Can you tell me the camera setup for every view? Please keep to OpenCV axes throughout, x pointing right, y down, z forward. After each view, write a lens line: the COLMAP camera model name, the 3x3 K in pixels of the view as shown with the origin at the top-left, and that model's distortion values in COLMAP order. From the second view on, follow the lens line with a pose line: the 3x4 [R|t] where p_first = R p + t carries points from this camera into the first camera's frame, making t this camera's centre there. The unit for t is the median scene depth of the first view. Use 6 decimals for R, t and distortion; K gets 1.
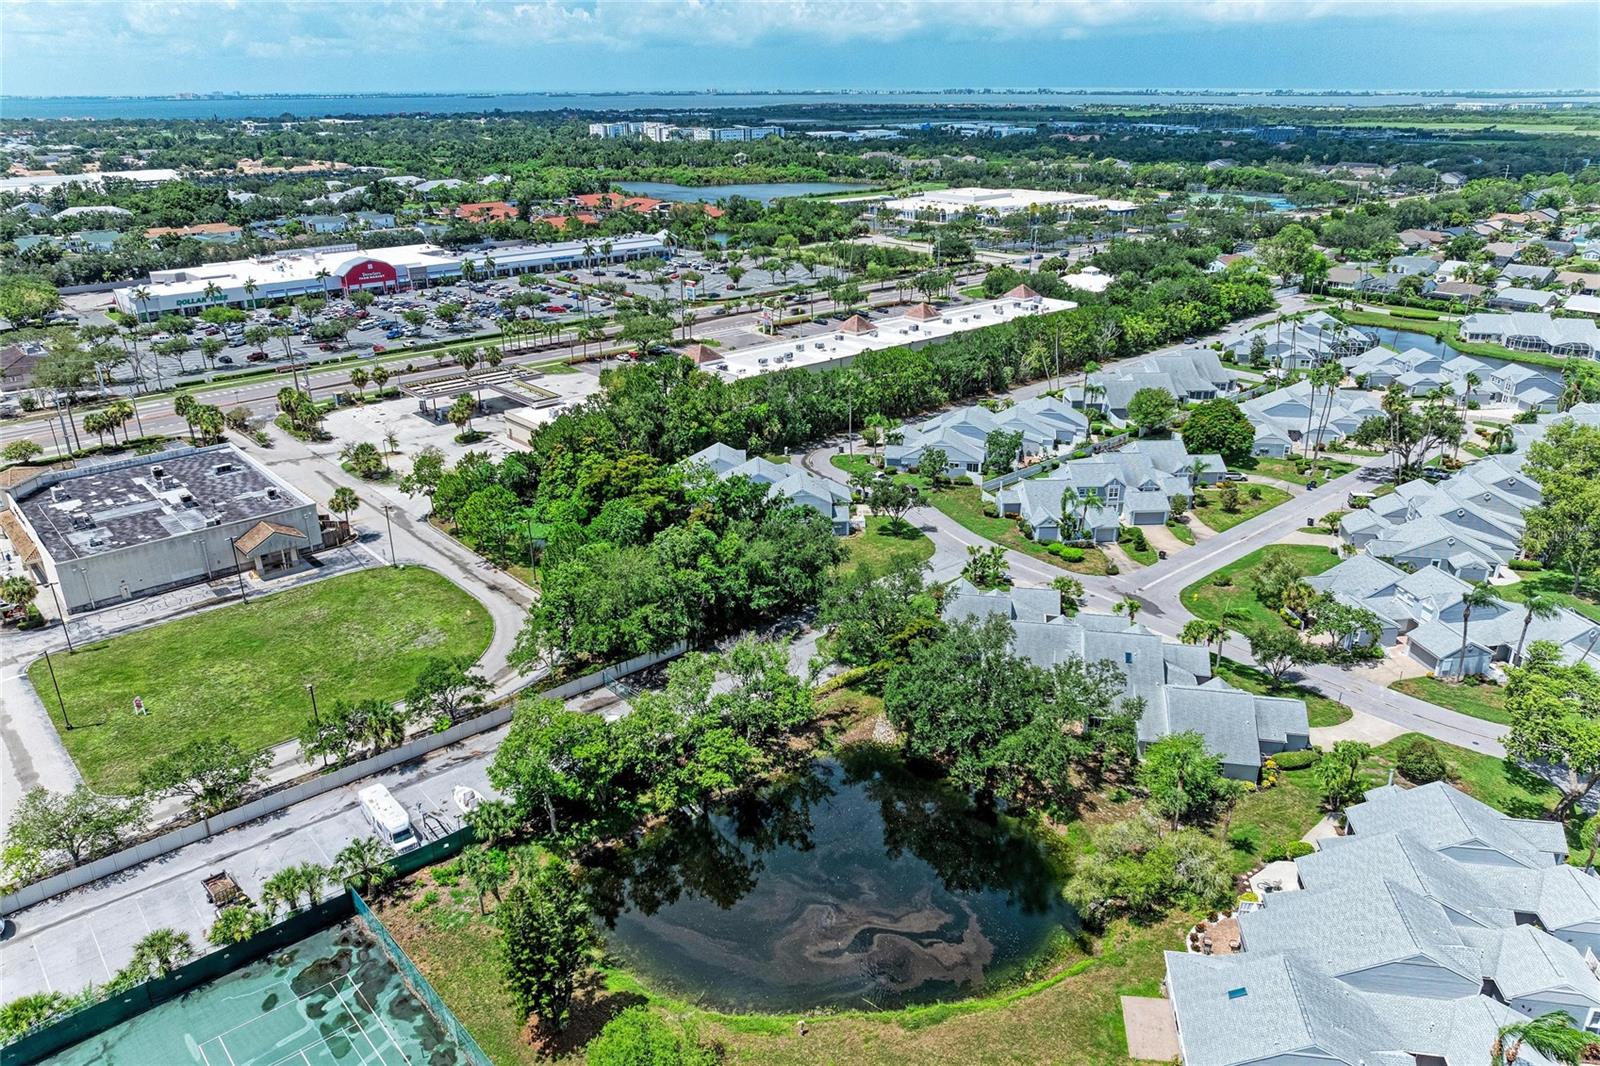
lens RADIAL K [[1119.2, 0, 800.0], [0, 1119.2, 533.0], [0, 0, 1]] dist [-0.021214, 0.003570]
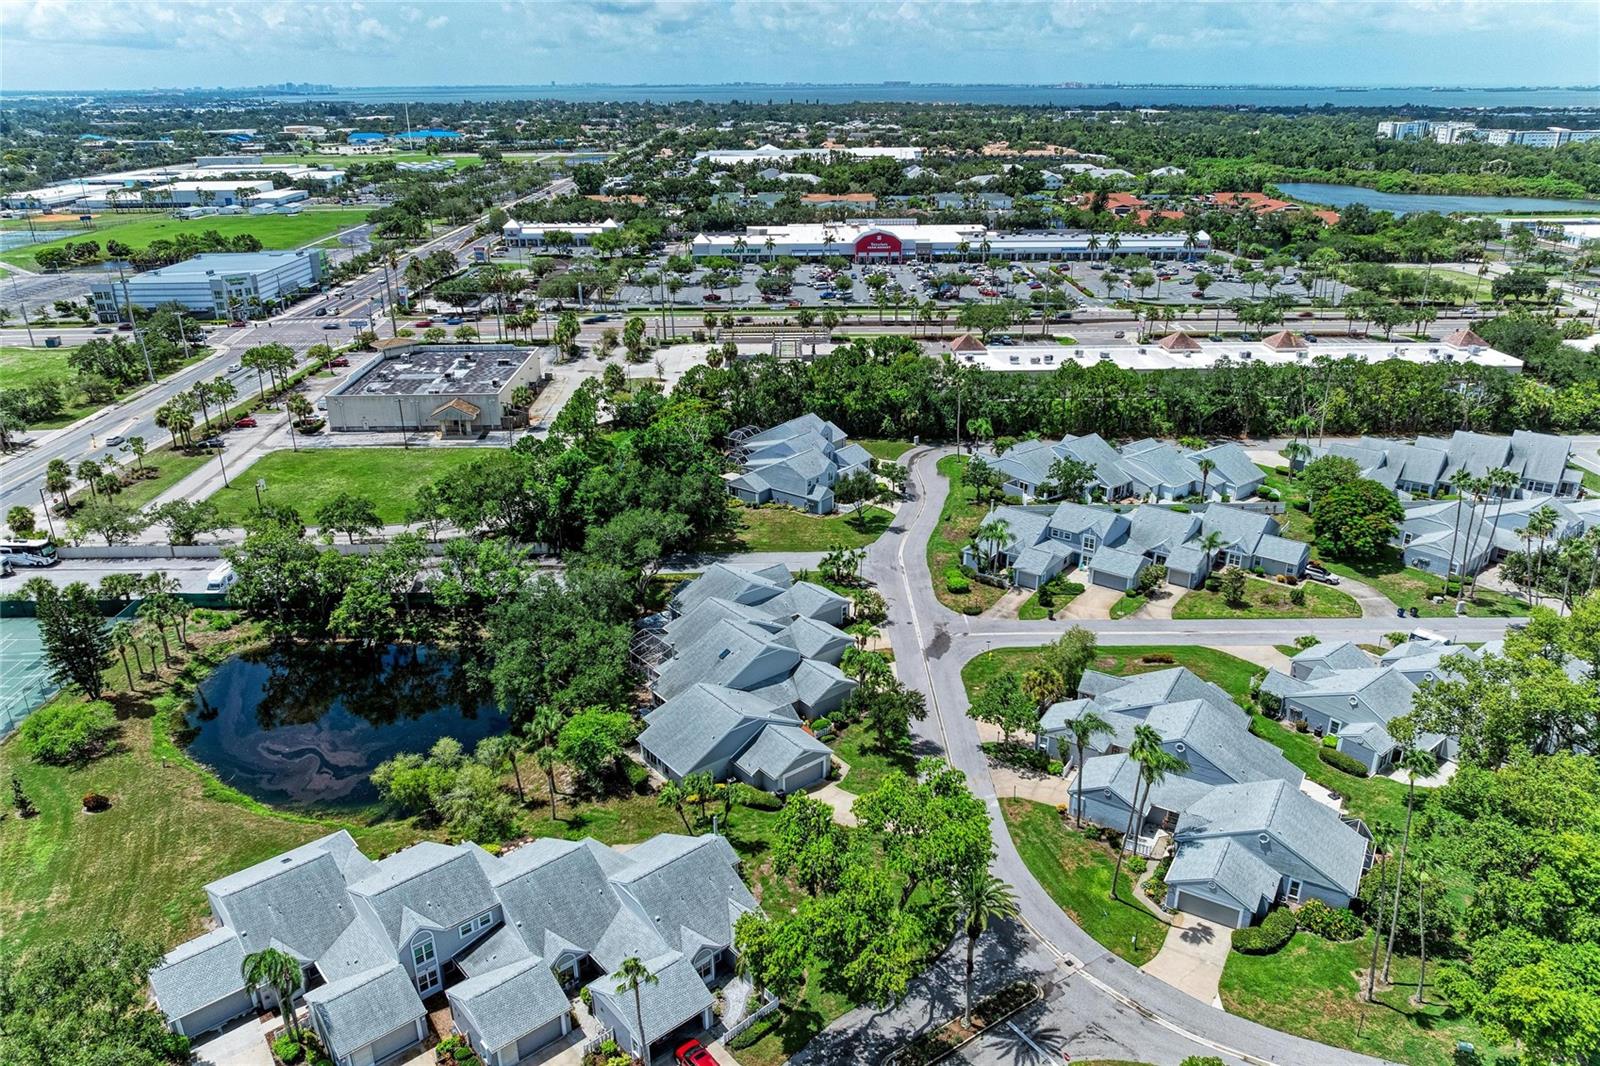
lens RADIAL K [[1119.2, 0, 800.0], [0, 1119.2, 533.0], [0, 0, 1]] dist [-0.021214, 0.003570]
pose [[0.757917, 0.245146, -0.604537, 0.310064], [-0.241232, 0.966339, 0.089424, -0.032815], [0.606110, 0.078057, 0.791541, 0.082395]]
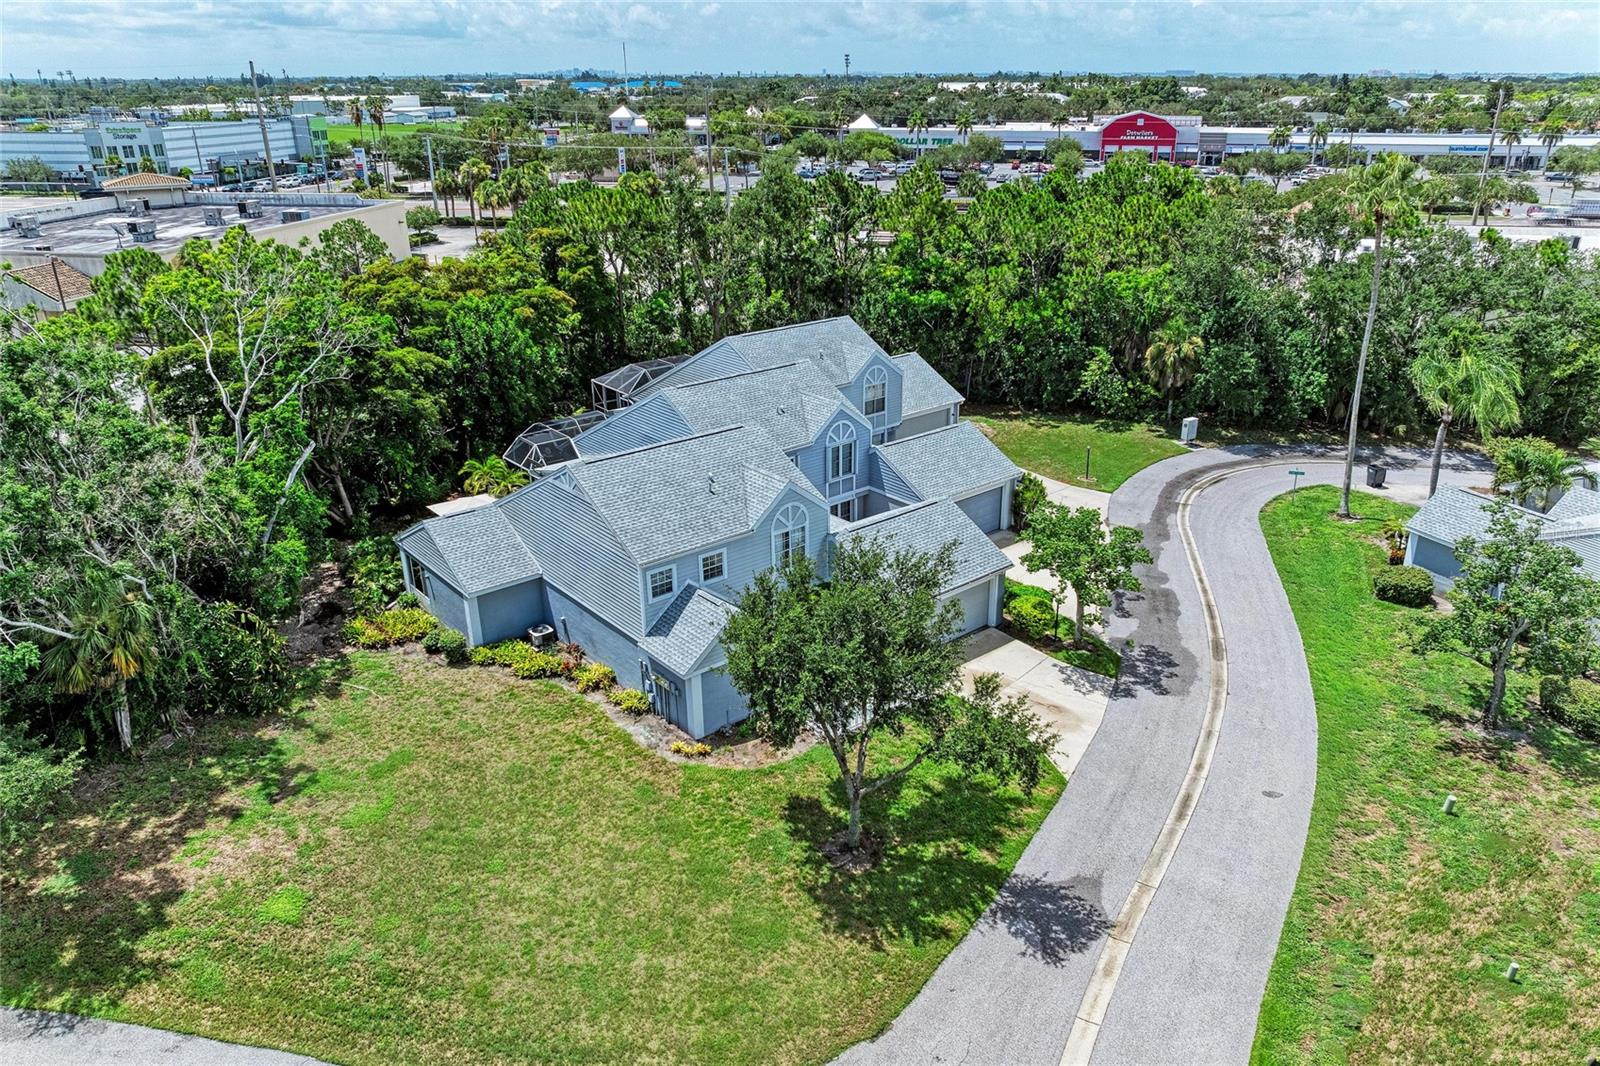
lens RADIAL K [[1119.2, 0, 800.0], [0, 1119.2, 533.0], [0, 0, 1]] dist [-0.021214, 0.003570]
pose [[0.592739, 0.306820, -0.744662, 0.096398], [-0.297458, 0.942620, 0.151612, -0.034930], [0.748451, 0.131639, 0.649994, 0.410744]]
